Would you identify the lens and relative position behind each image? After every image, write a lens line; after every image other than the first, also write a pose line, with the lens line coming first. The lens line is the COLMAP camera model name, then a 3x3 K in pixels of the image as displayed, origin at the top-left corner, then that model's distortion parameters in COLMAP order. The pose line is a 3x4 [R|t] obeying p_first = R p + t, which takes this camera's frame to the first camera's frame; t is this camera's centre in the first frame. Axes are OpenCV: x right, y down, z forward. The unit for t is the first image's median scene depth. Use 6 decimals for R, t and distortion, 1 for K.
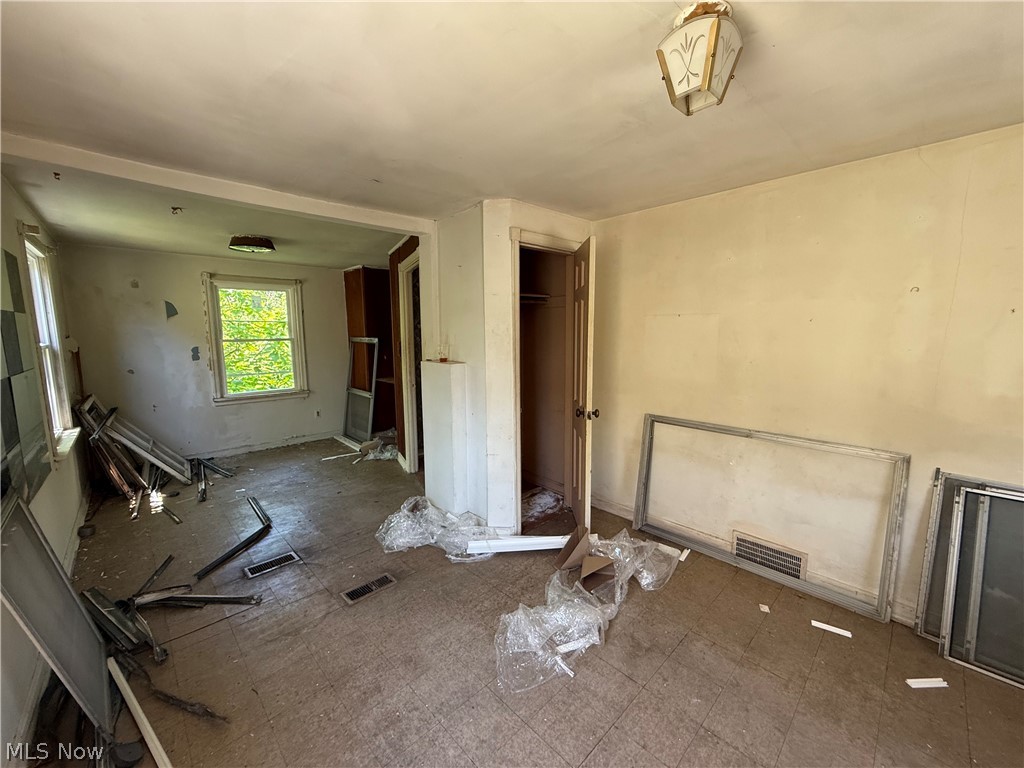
lens RADIAL K [[409.5, 0, 512.0], [0, 409.5, 384.0], [0, 0, 1]] dist [-0.000932, -0.000185]
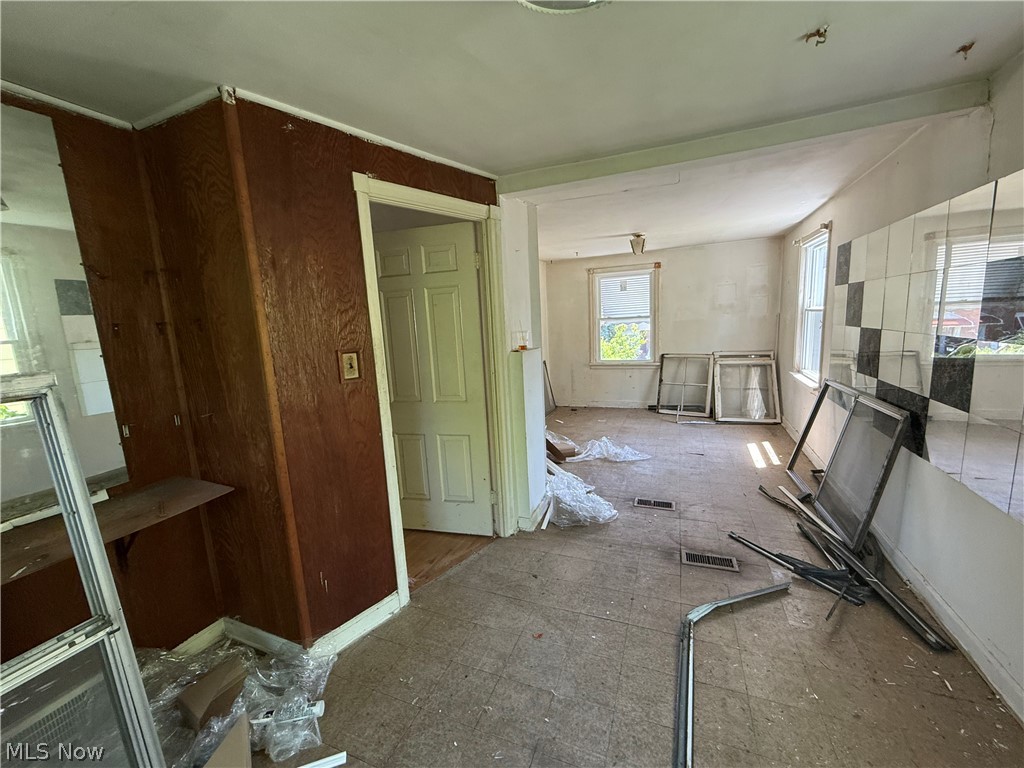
lens RADIAL K [[409.5, 0, 512.0], [0, 409.5, 384.0], [0, 0, 1]] dist [-0.000932, -0.000185]
pose [[-0.405789, -0.117146, 0.906428, -1.376367], [0.171221, 0.964450, 0.201297, -0.228778], [-0.897785, 0.236884, -0.371305, 1.900227]]
